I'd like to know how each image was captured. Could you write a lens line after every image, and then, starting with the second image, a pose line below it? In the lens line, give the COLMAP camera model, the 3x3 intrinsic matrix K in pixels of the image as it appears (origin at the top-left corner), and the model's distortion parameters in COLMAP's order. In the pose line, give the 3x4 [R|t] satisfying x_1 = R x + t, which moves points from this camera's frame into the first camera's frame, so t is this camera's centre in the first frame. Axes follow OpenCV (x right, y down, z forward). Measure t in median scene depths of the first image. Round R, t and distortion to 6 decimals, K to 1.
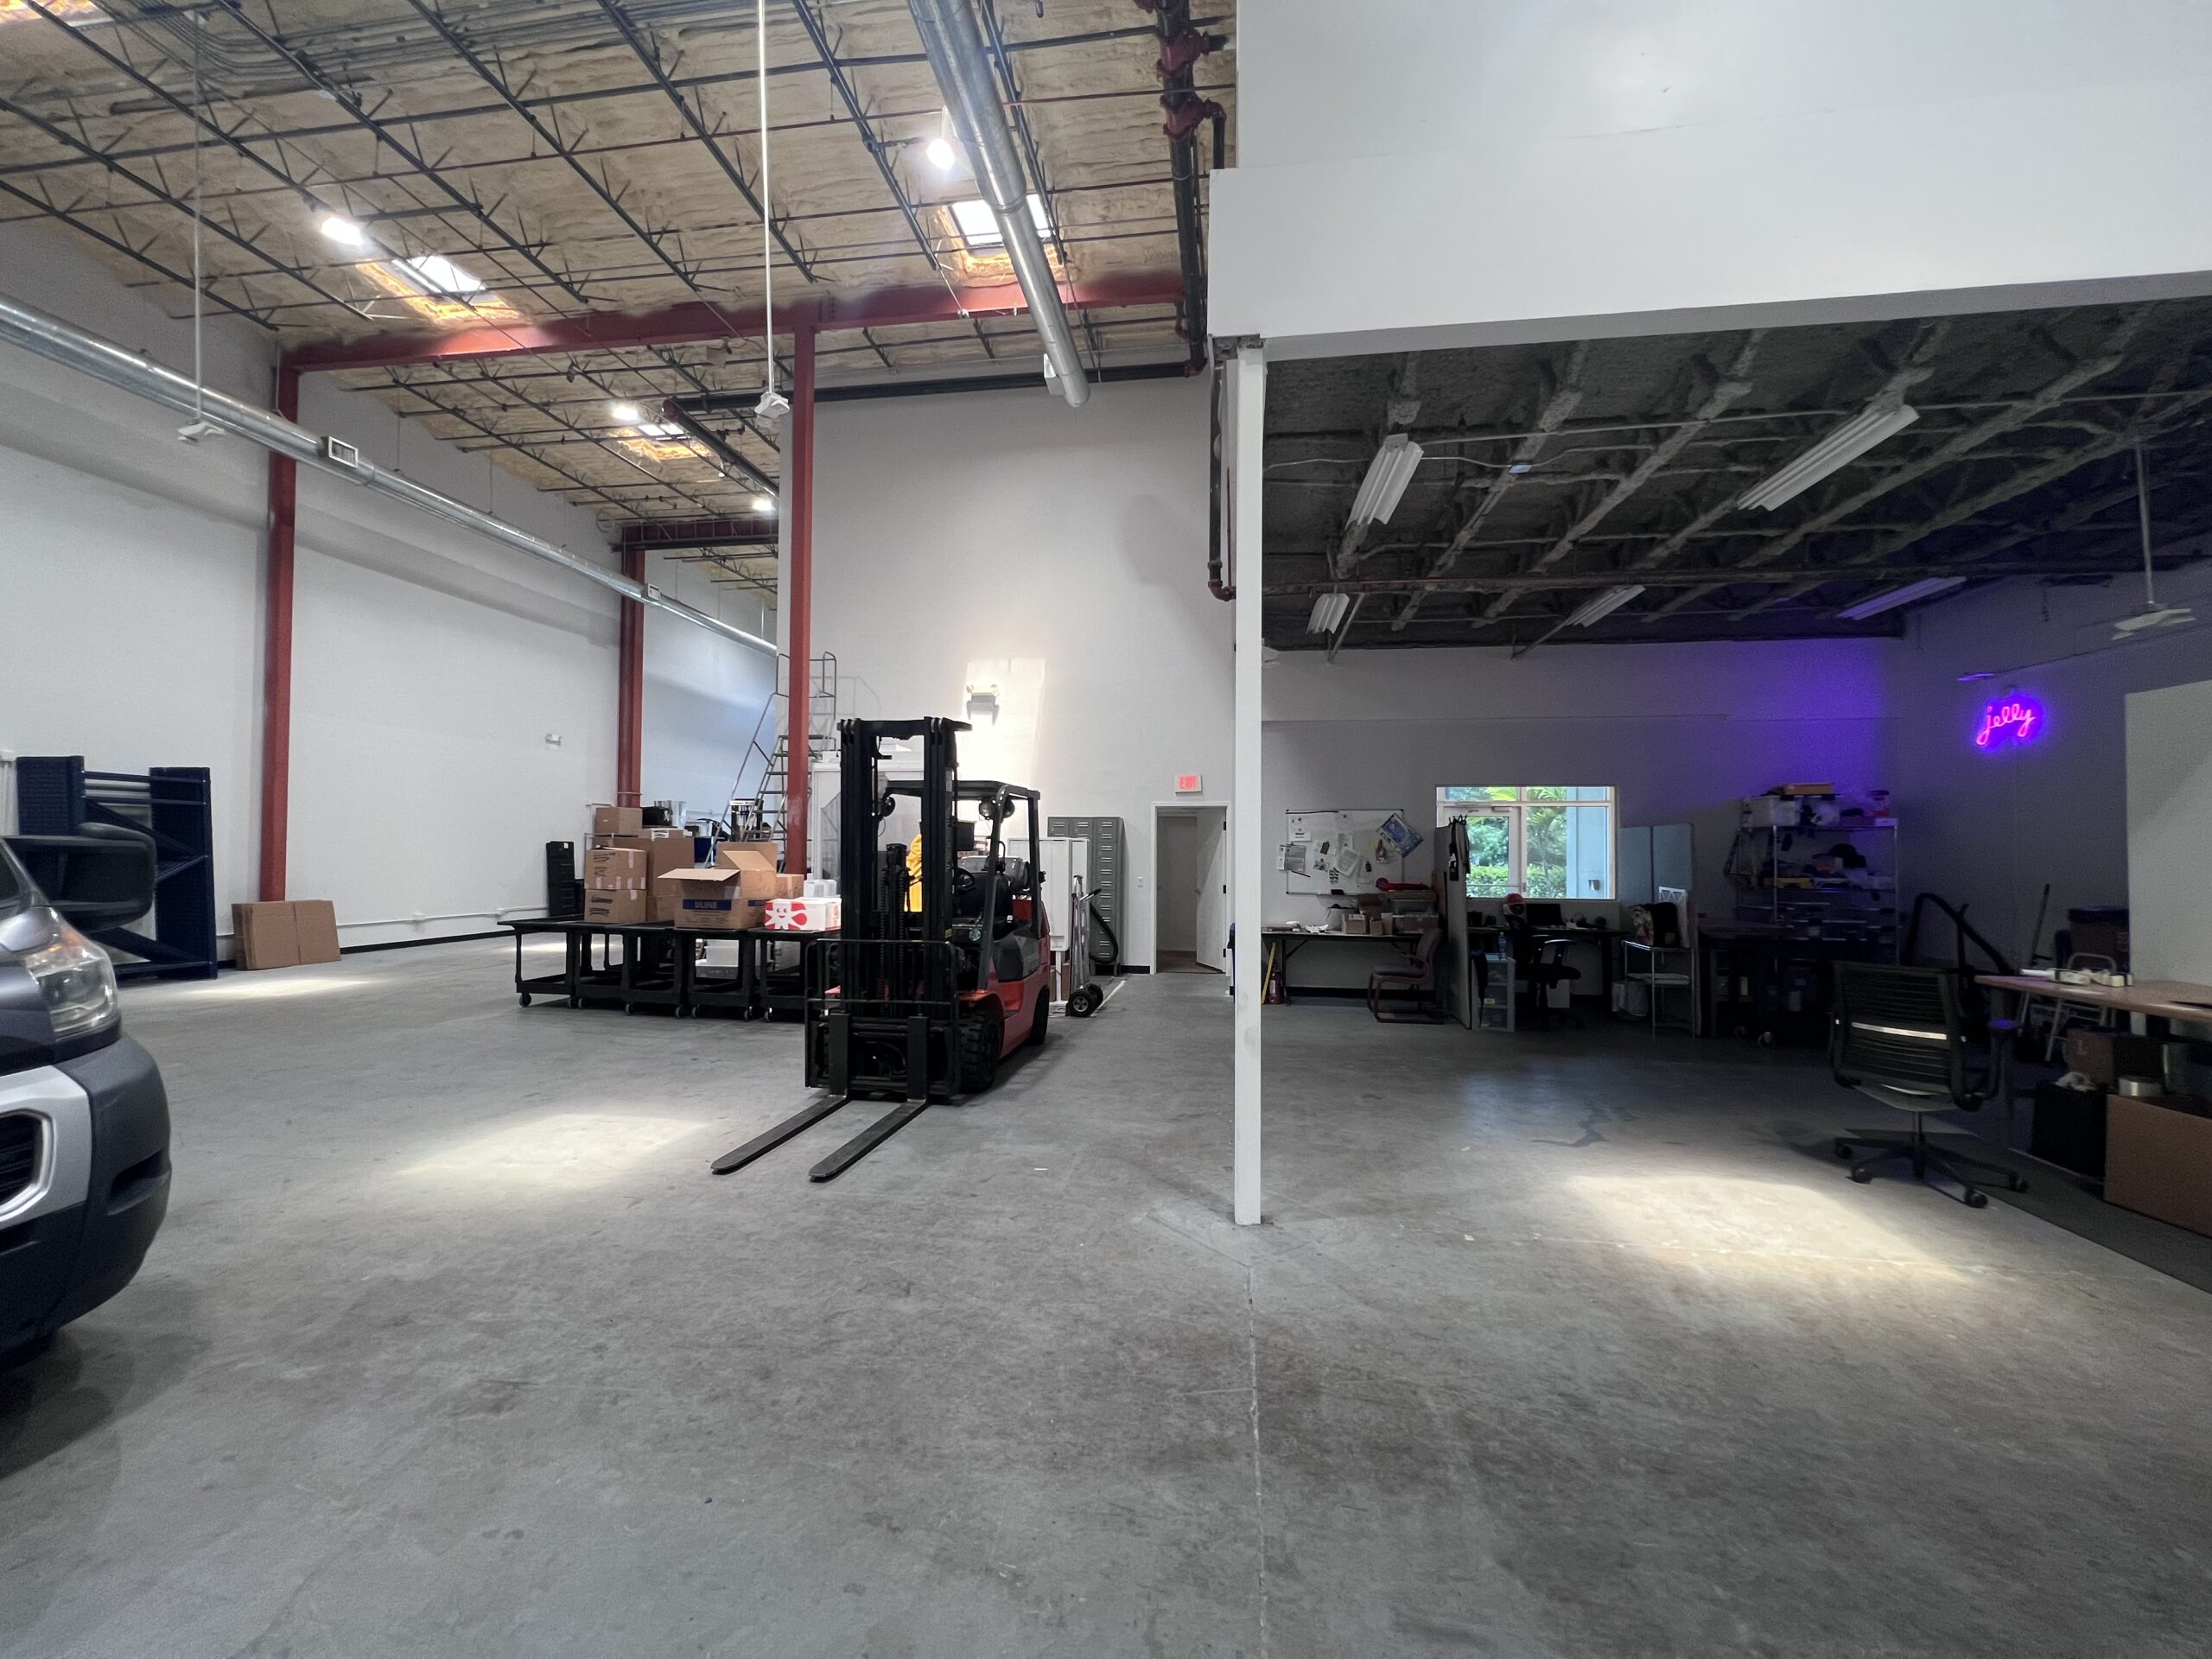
lens RADIAL K [[881.5, 0, 1106.0], [0, 881.5, 834.9], [0, 0, 1]] dist [-0.001323, -0.000194]
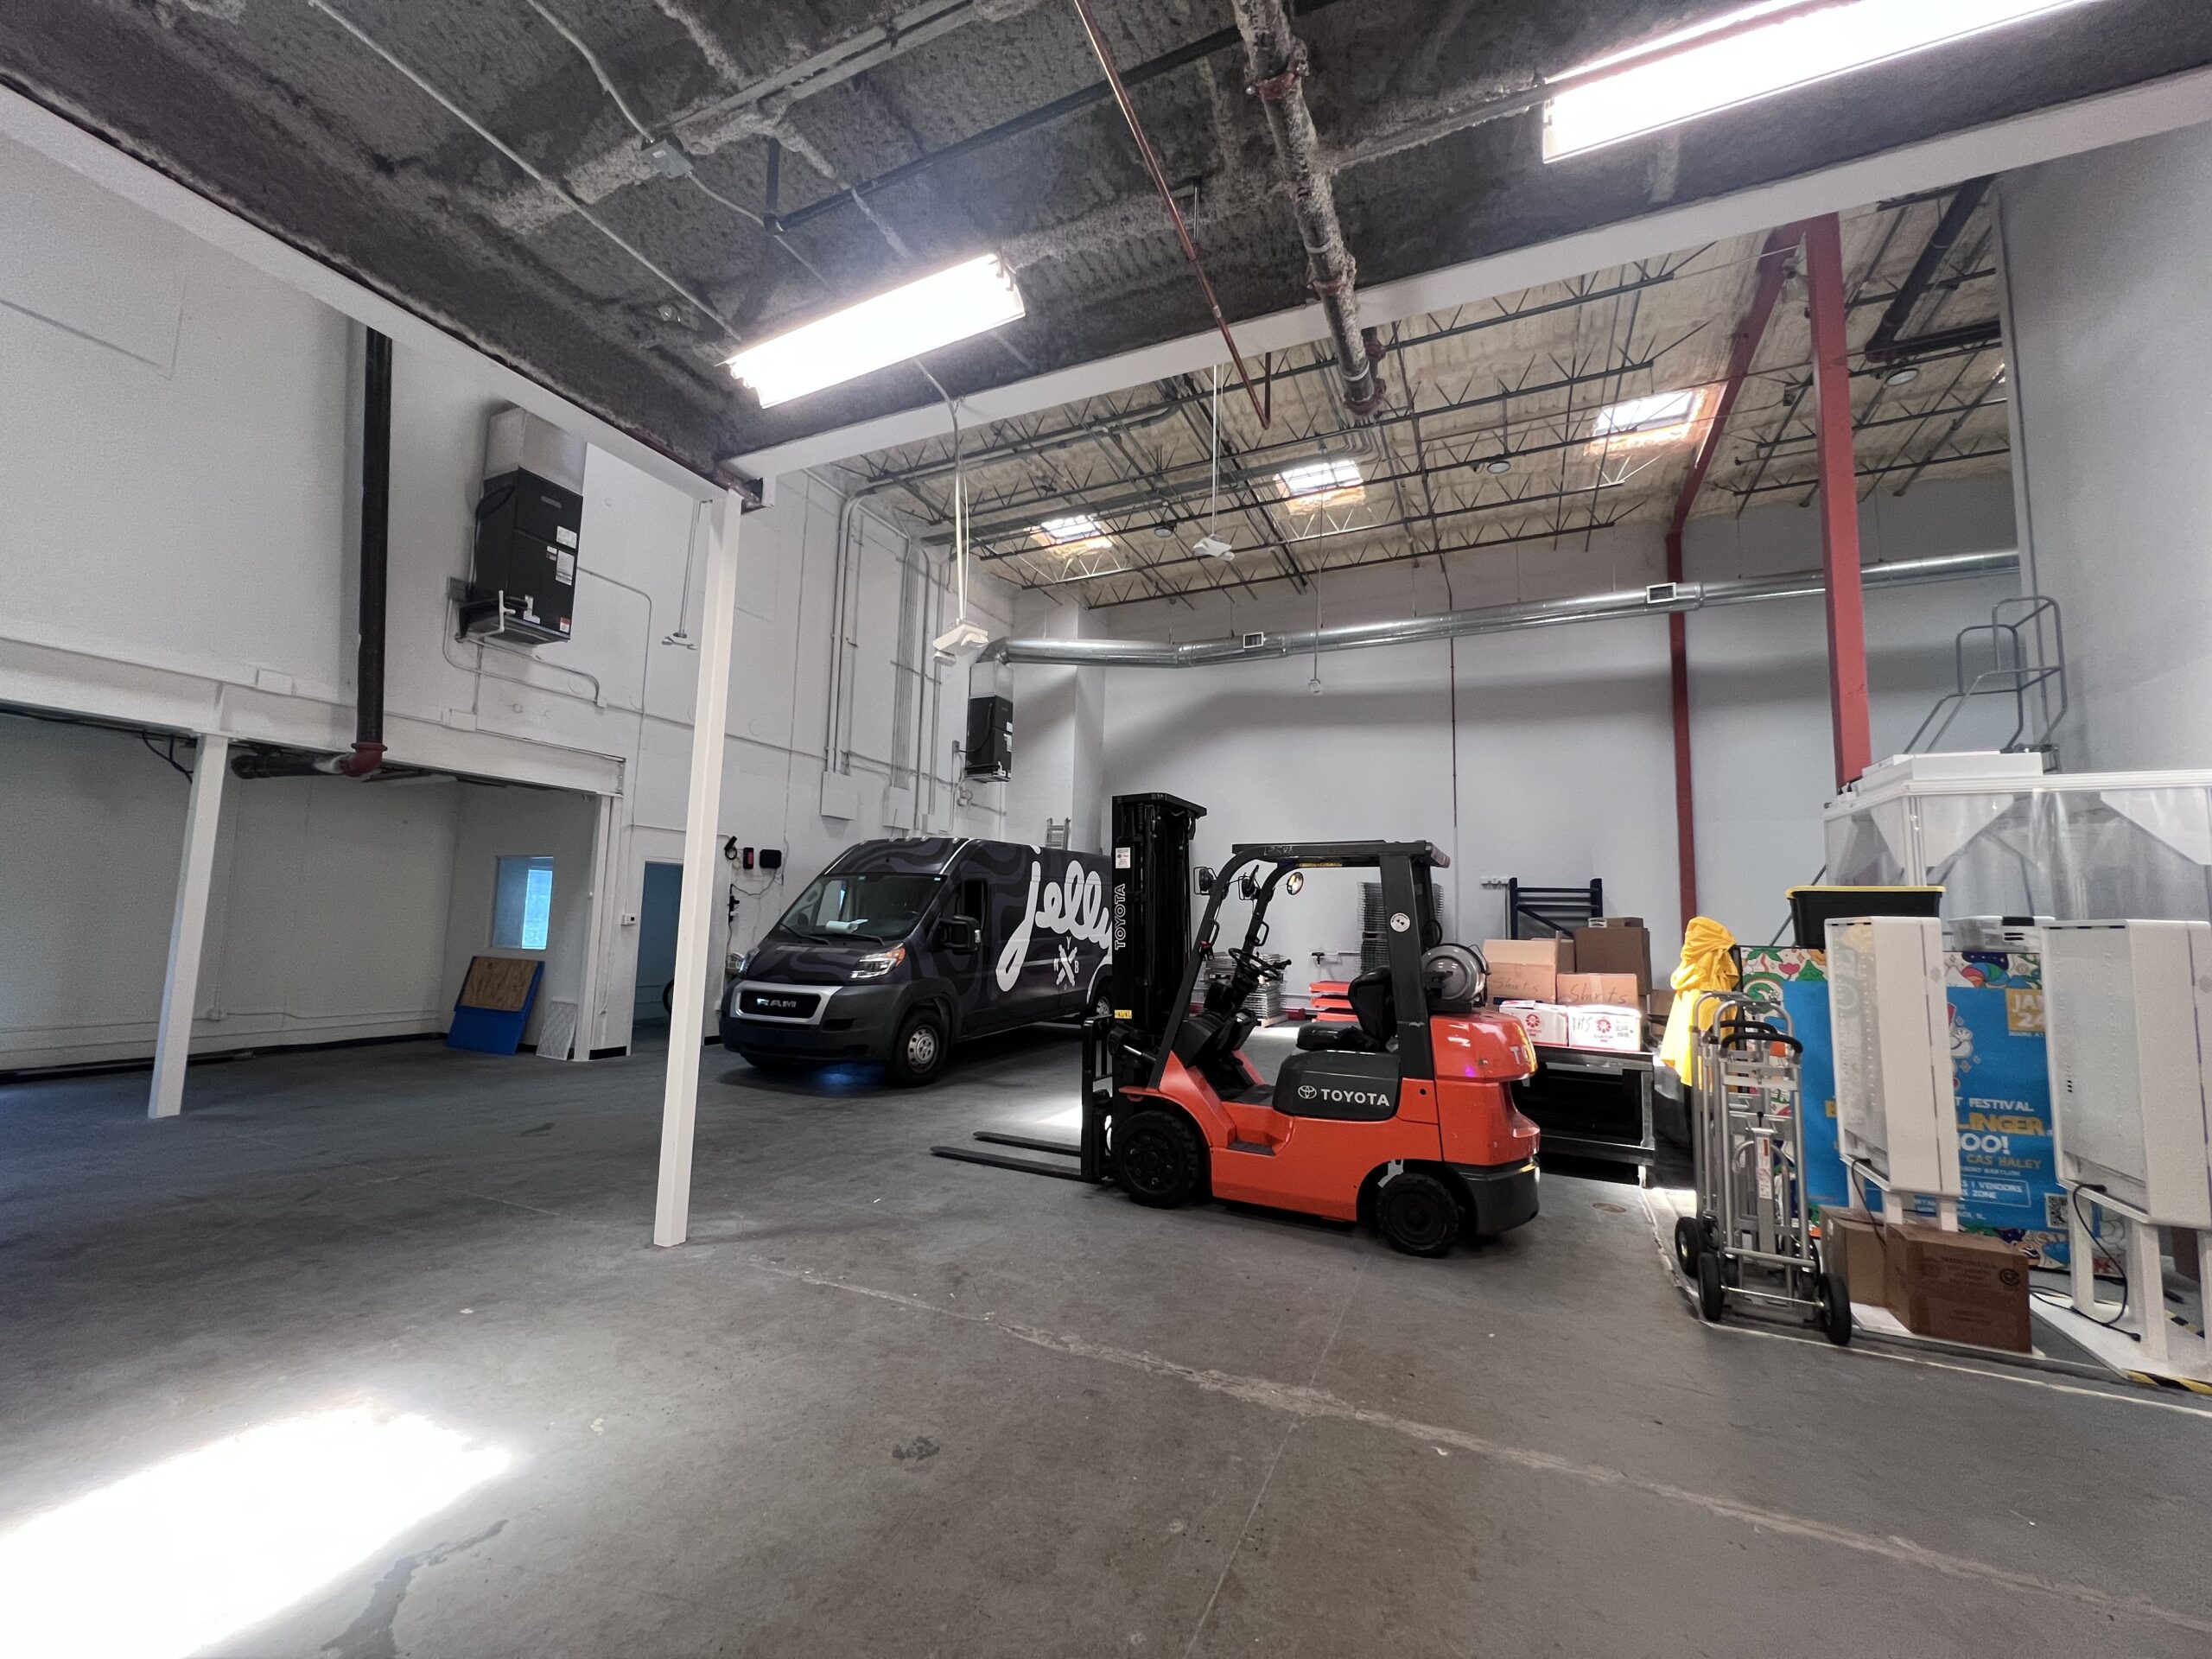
lens RADIAL K [[881.5, 0, 1106.0], [0, 881.5, 834.9], [0, 0, 1]] dist [-0.001323, -0.000194]
pose [[-0.282517, -0.113643, -0.952507, 0.993626], [-0.009587, 0.993243, -0.115659, 0.037581], [0.959214, -0.023544, -0.281697, 1.631113]]
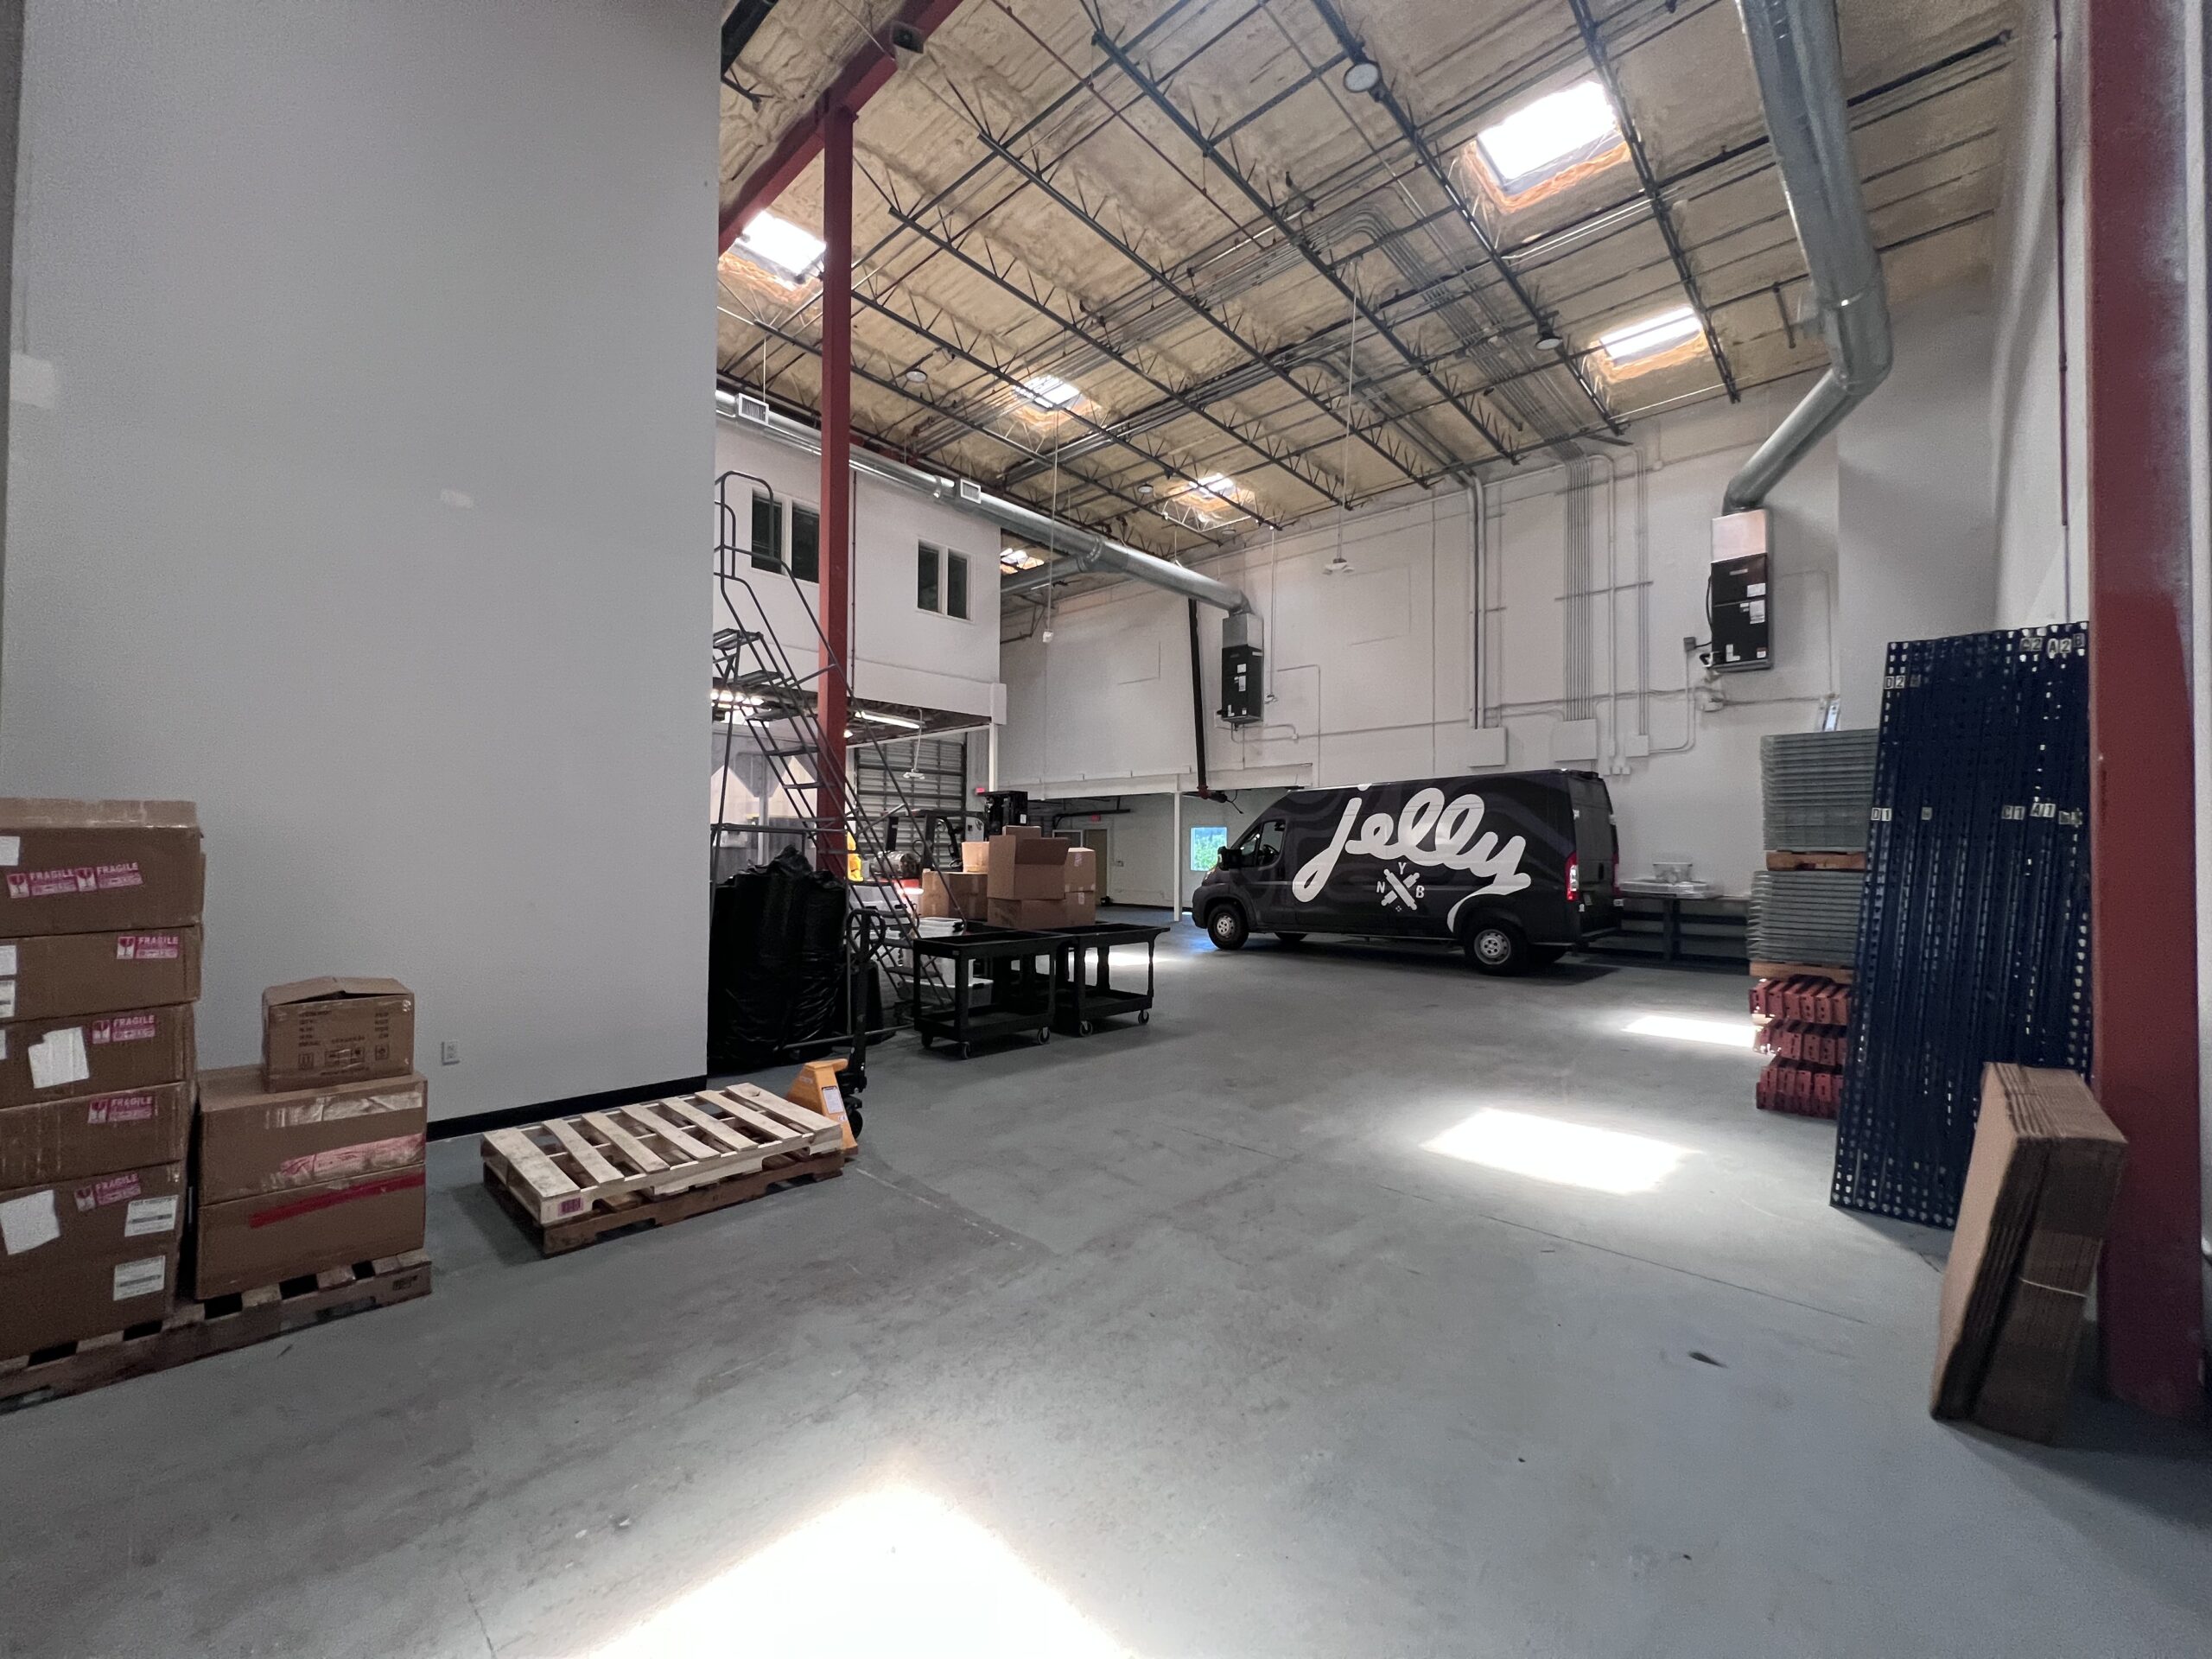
lens RADIAL K [[881.5, 0, 1106.0], [0, 881.5, 834.9], [0, 0, 1]] dist [-0.001323, -0.000194]
pose [[-0.824696, -0.005301, 0.565551, -2.320273], [-0.026743, 0.999203, -0.029631, 0.056651], [-0.564944, -0.039561, -0.824181, 3.617126]]
